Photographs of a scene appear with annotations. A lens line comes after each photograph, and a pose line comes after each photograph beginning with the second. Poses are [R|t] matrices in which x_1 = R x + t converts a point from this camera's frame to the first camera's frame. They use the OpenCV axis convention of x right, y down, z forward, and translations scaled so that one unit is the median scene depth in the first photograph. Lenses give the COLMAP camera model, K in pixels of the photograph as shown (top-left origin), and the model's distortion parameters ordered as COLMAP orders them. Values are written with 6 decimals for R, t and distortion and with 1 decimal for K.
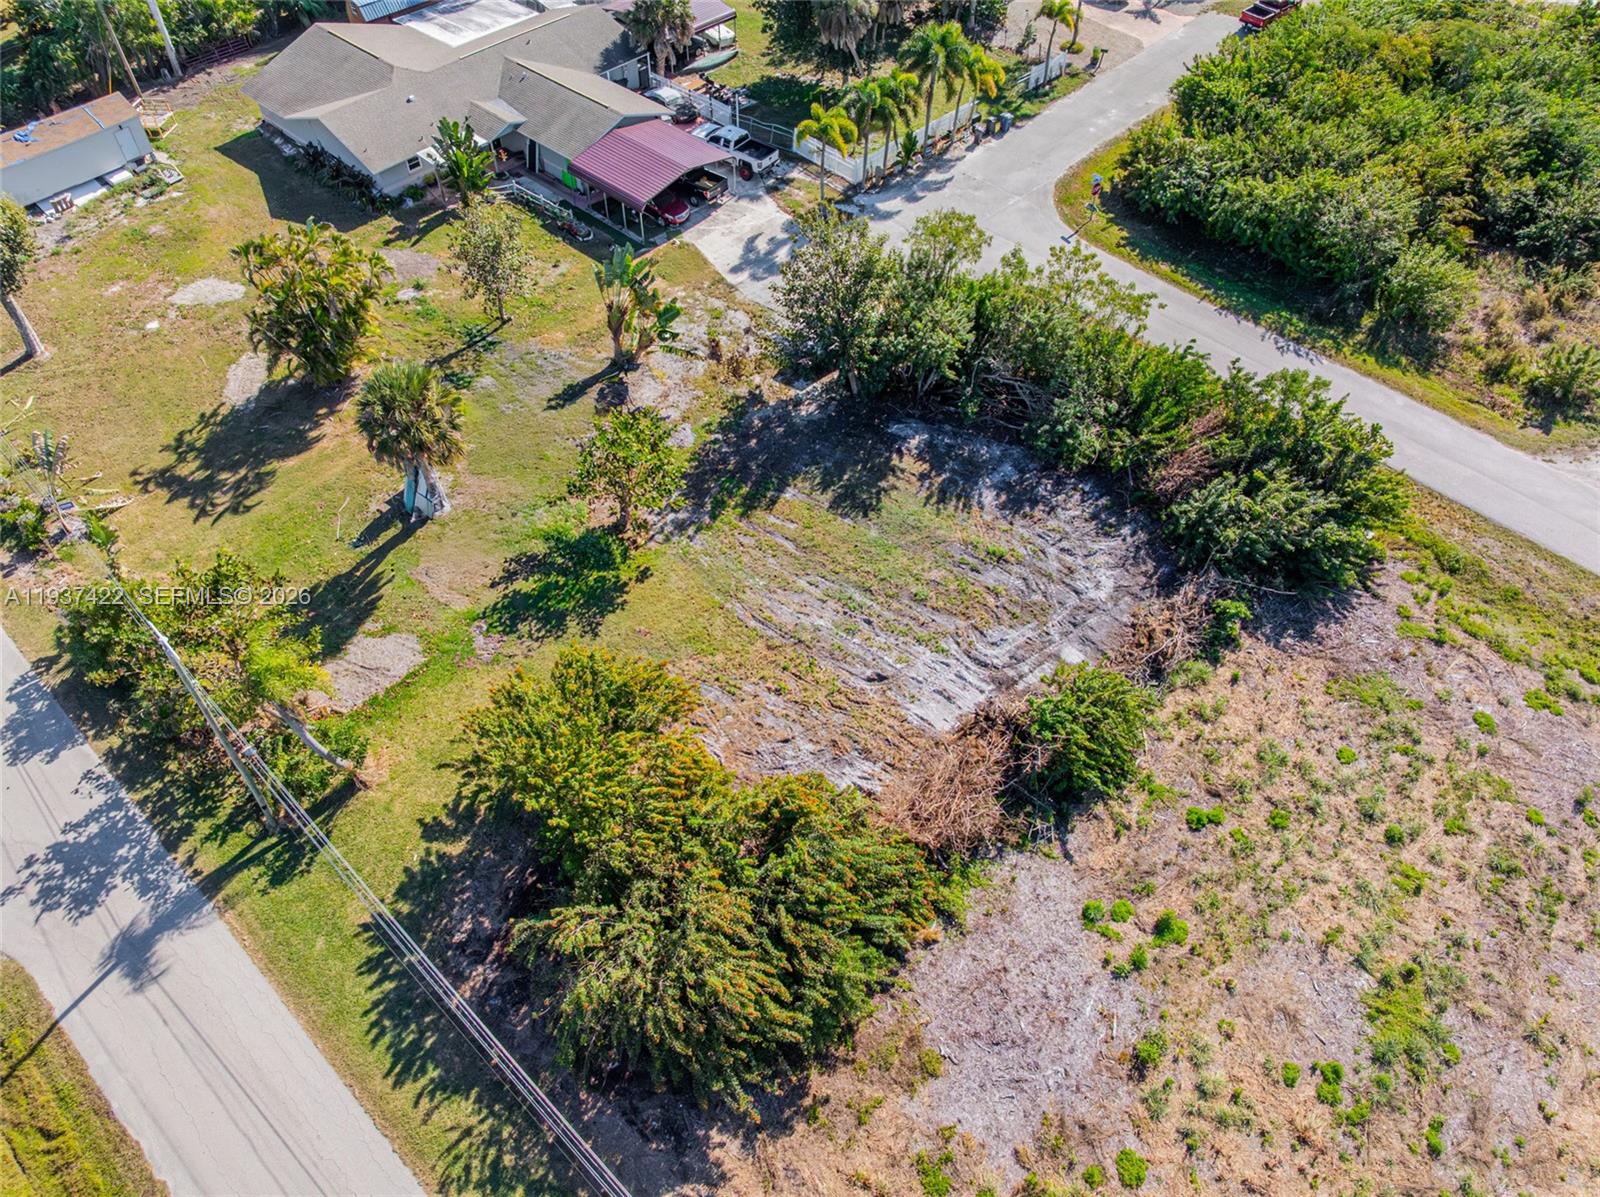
lens RADIAL K [[1129.4, 0, 803.3], [0, 1129.4, 597.0], [0, 0, 1]] dist [-0.055247, 0.024800]
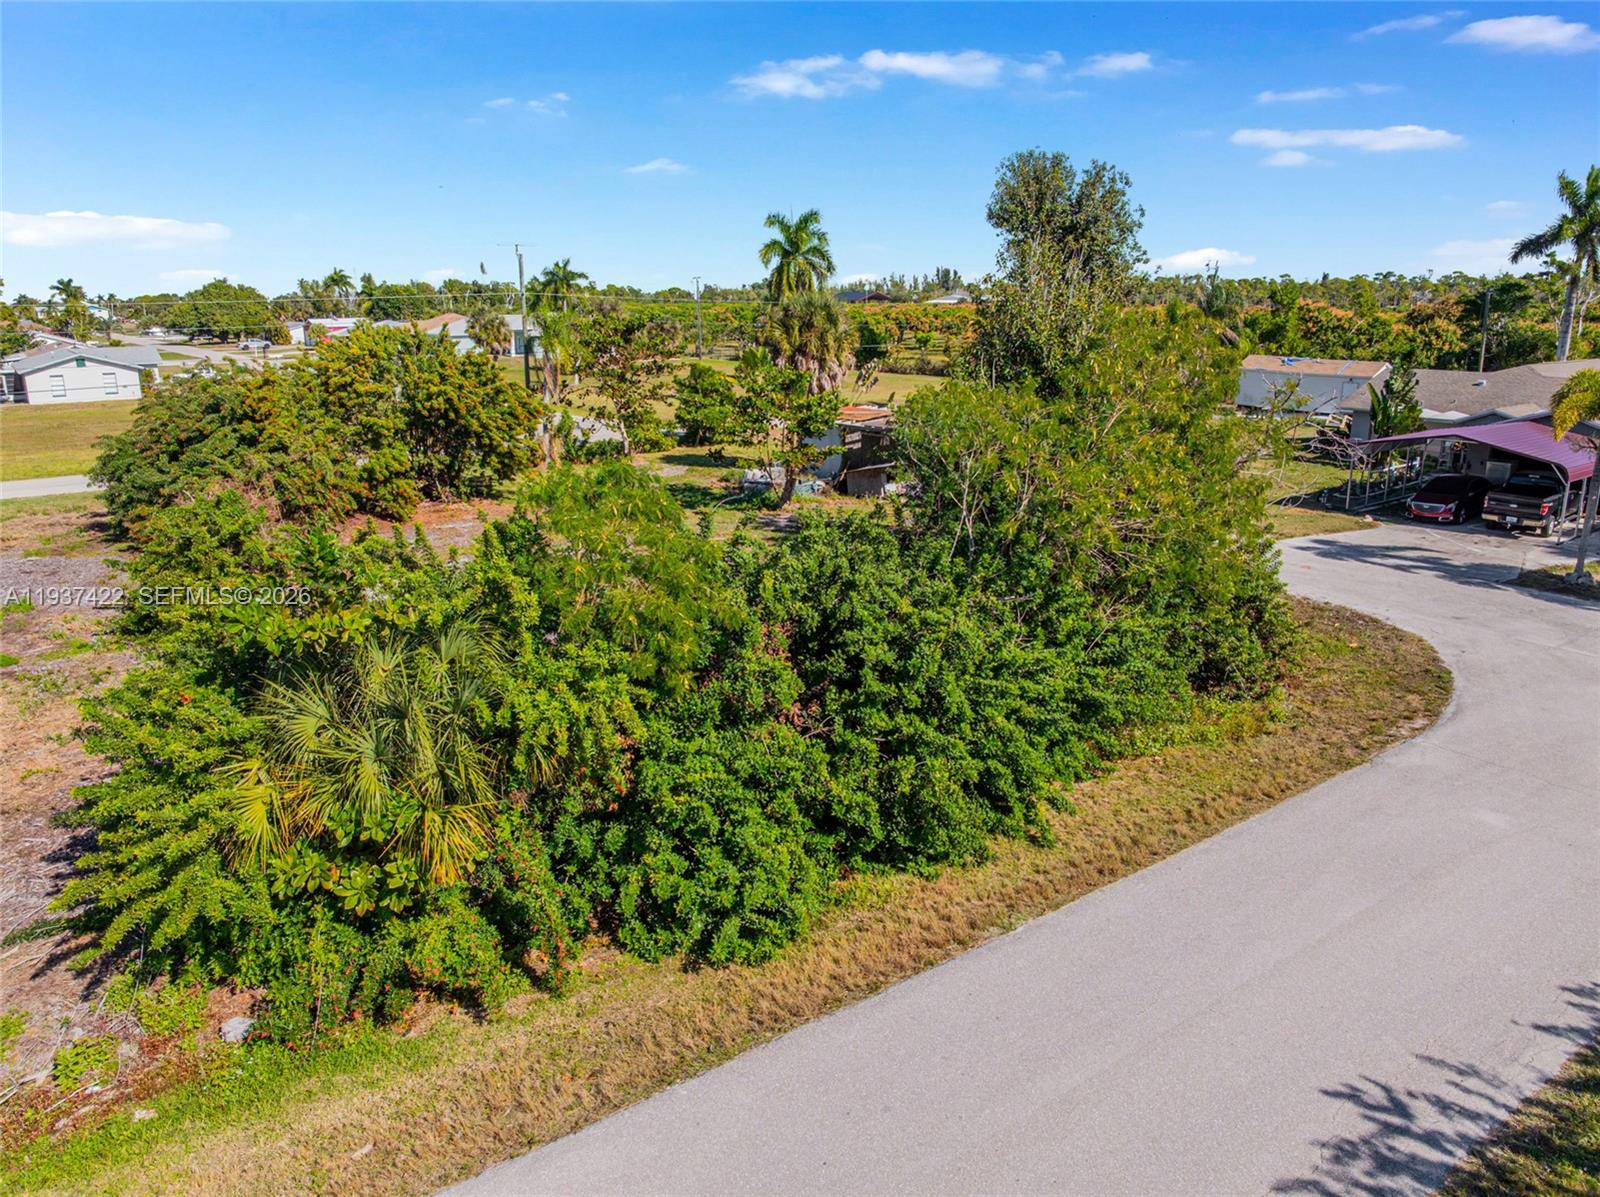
lens RADIAL K [[1125.9, 0, 800.5], [0, 1125.9, 597.4], [0, 0, 1]] dist [-0.039369, 0.002979]
pose [[-0.167784, 0.256925, -0.951755, 0.781822], [-0.751023, 0.592086, 0.292230, -0.327344], [0.638603, 0.763821, 0.093614, 1.078659]]
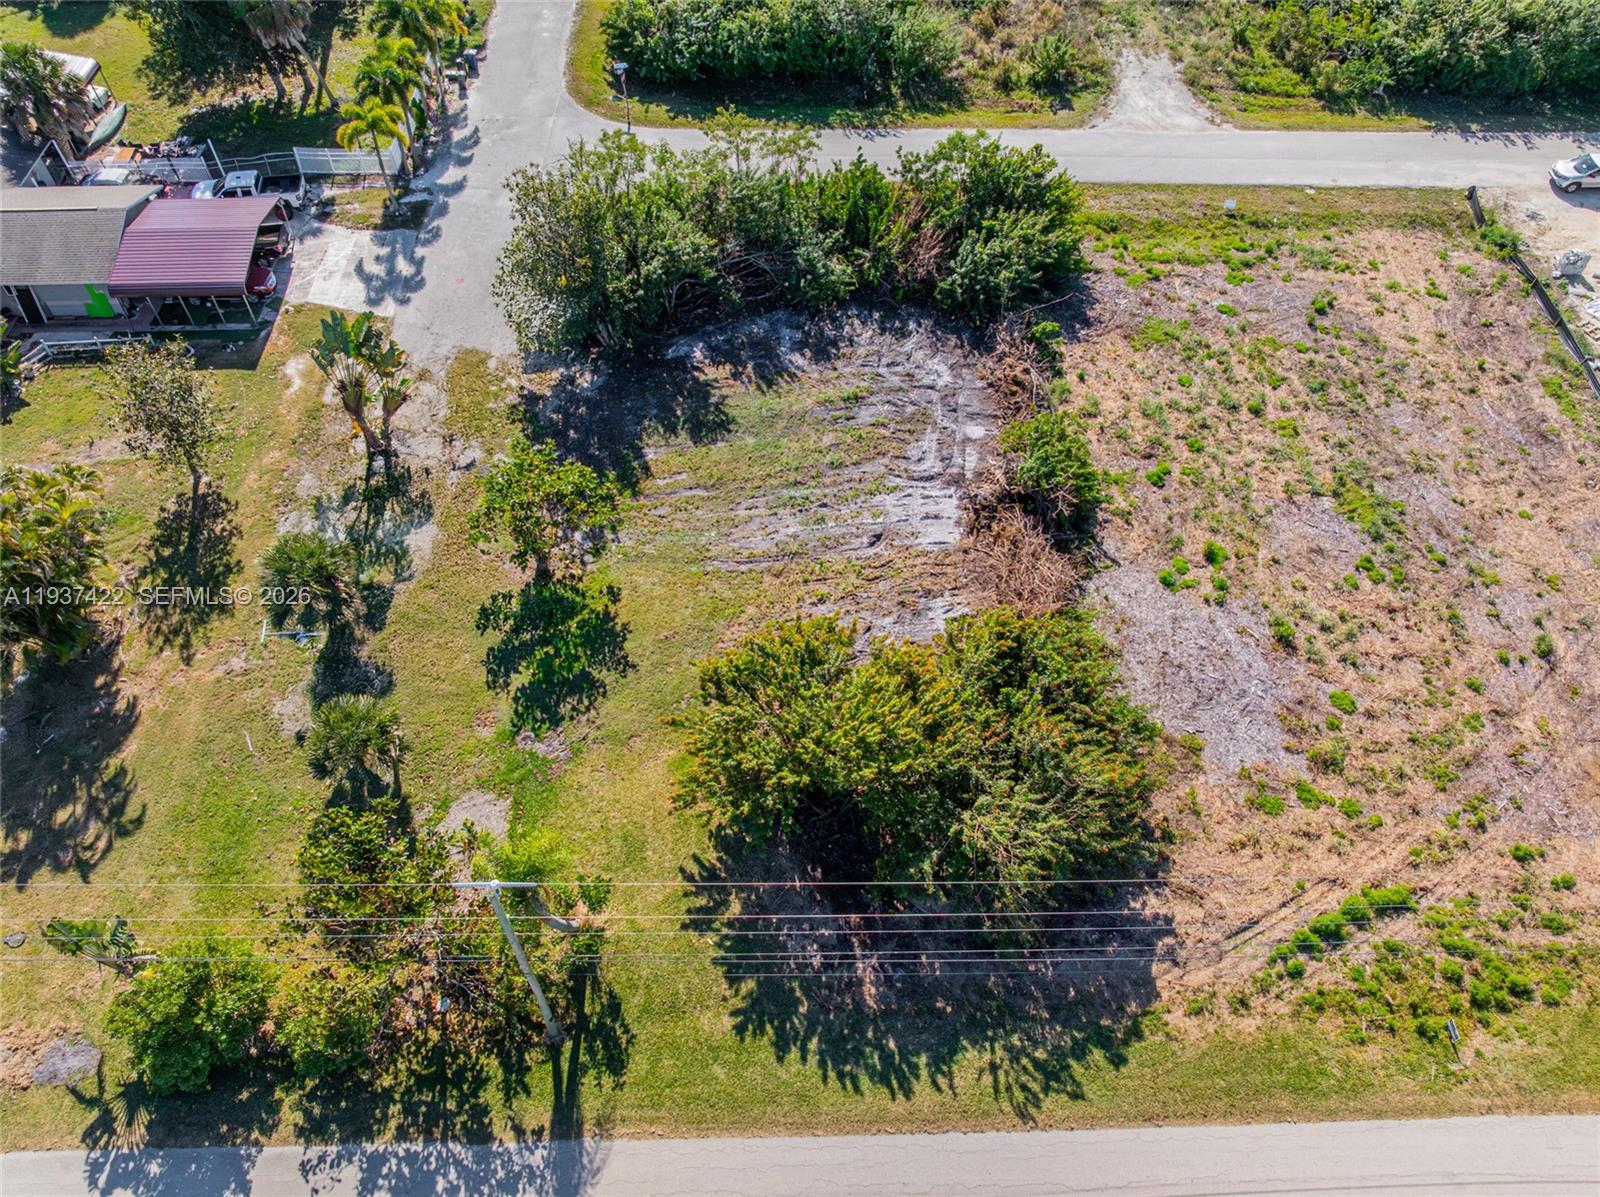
lens RADIAL K [[1129.4, 0, 801.5], [0, 1129.4, 597.4], [0, 0, 1]] dist [-0.055247, 0.024800]
pose [[0.707529, -0.561770, 0.428740, -0.461374], [0.533474, 0.822480, 0.197312, -0.126893], [-0.463474, 0.089118, 0.881618, 0.101453]]
